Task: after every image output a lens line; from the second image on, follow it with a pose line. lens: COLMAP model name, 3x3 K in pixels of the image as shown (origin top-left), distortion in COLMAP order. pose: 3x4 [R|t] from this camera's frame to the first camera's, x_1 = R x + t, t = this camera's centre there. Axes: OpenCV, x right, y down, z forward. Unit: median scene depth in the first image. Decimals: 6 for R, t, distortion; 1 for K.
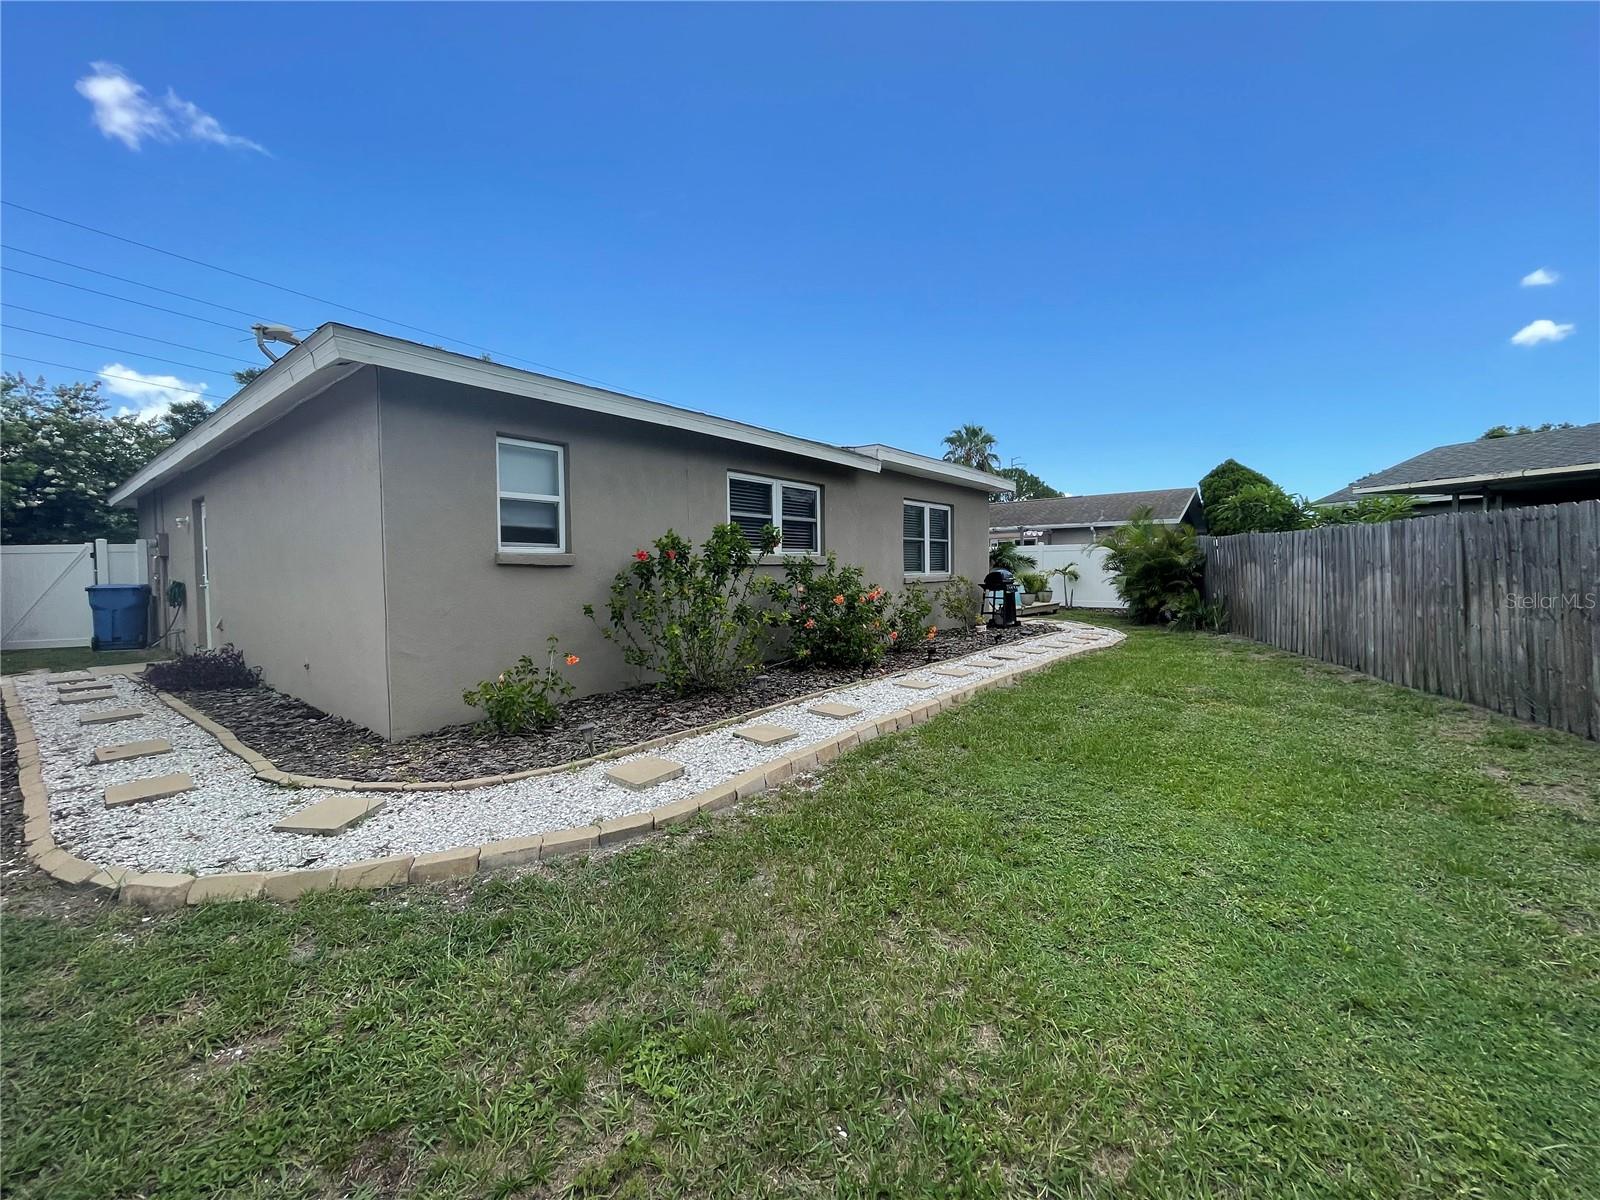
lens RADIAL K [[638.5, 0, 803.8], [0, 638.5, 598.4], [0, 0, 1]] dist [0.007760, 0.000152]
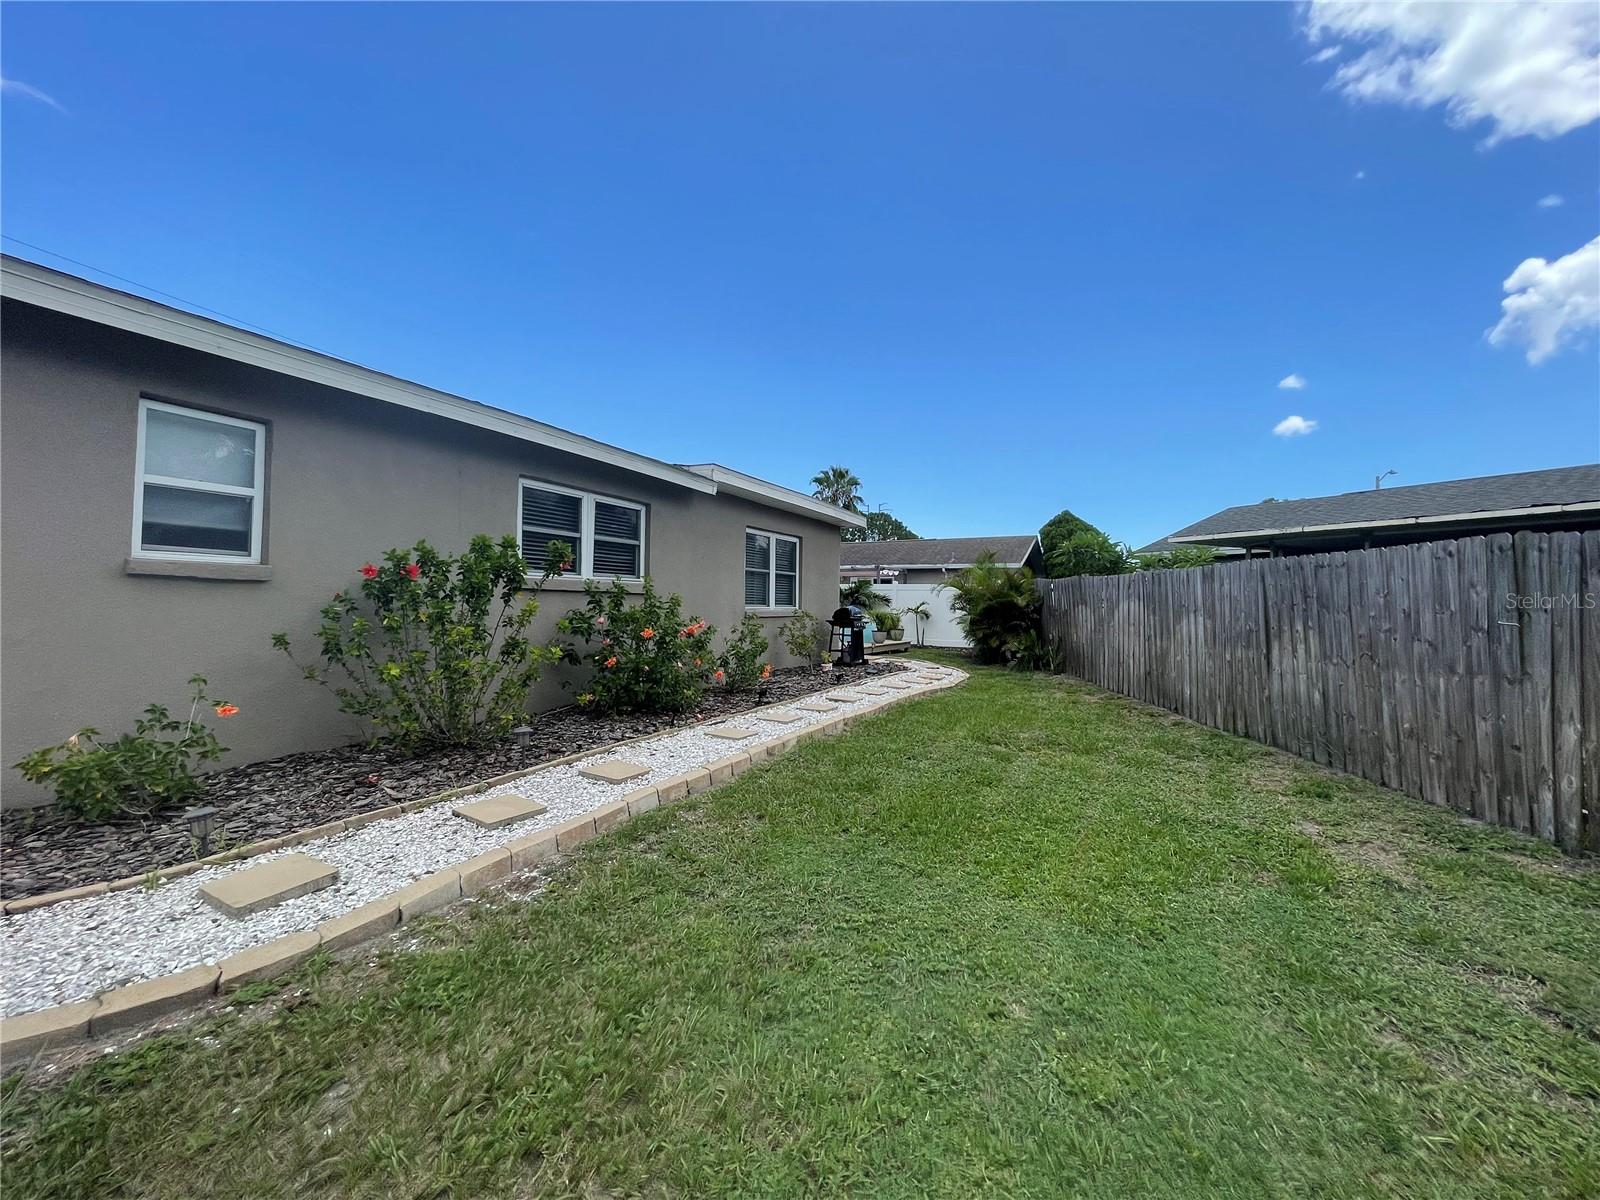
lens RADIAL K [[638.5, 0, 799.6], [0, 638.5, 597.4], [0, 0, 1]] dist [0.007760, 0.000152]
pose [[0.981805, 0.028365, 0.187762, 0.115013], [-0.017409, 0.998062, -0.059741, 0.001916], [-0.189092, 0.055385, 0.980396, 0.151208]]
